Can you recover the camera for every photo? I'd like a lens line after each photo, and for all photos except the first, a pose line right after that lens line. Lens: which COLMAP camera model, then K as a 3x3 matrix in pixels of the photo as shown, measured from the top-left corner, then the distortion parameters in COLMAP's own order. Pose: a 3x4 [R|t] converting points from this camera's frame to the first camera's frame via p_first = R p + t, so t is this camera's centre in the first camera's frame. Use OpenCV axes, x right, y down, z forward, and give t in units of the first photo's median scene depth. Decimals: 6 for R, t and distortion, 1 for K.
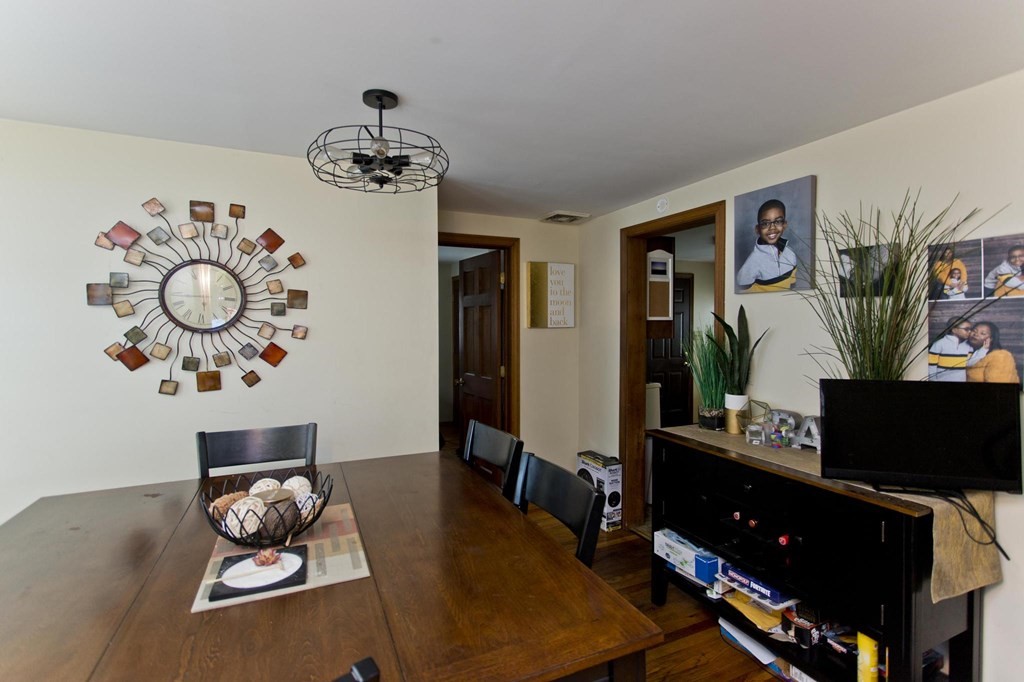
lens RADIAL K [[493.2, 0, 509.3], [0, 493.2, 328.0], [0, 0, 1]] dist [0.001614, 0.000721]
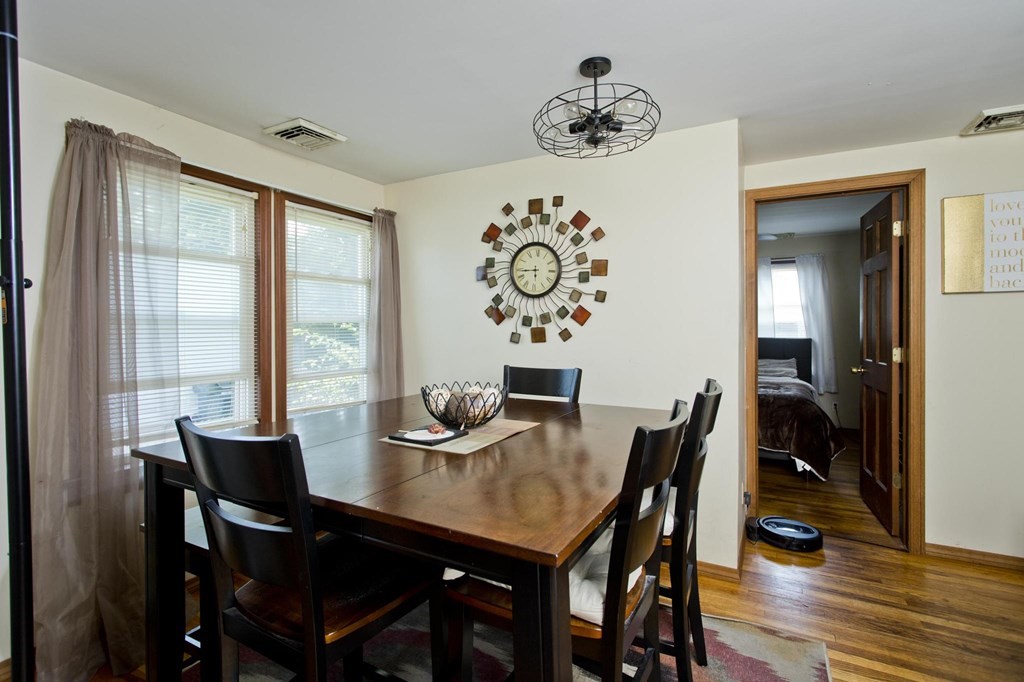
lens RADIAL K [[493.2, 0, 509.3], [0, 493.2, 328.0], [0, 0, 1]] dist [0.001614, 0.000721]
pose [[0.595425, 0.007013, -0.803380, 0.396880], [-0.007473, 0.999967, 0.003190, 0.085676], [0.803376, 0.004104, 0.595458, 0.158501]]
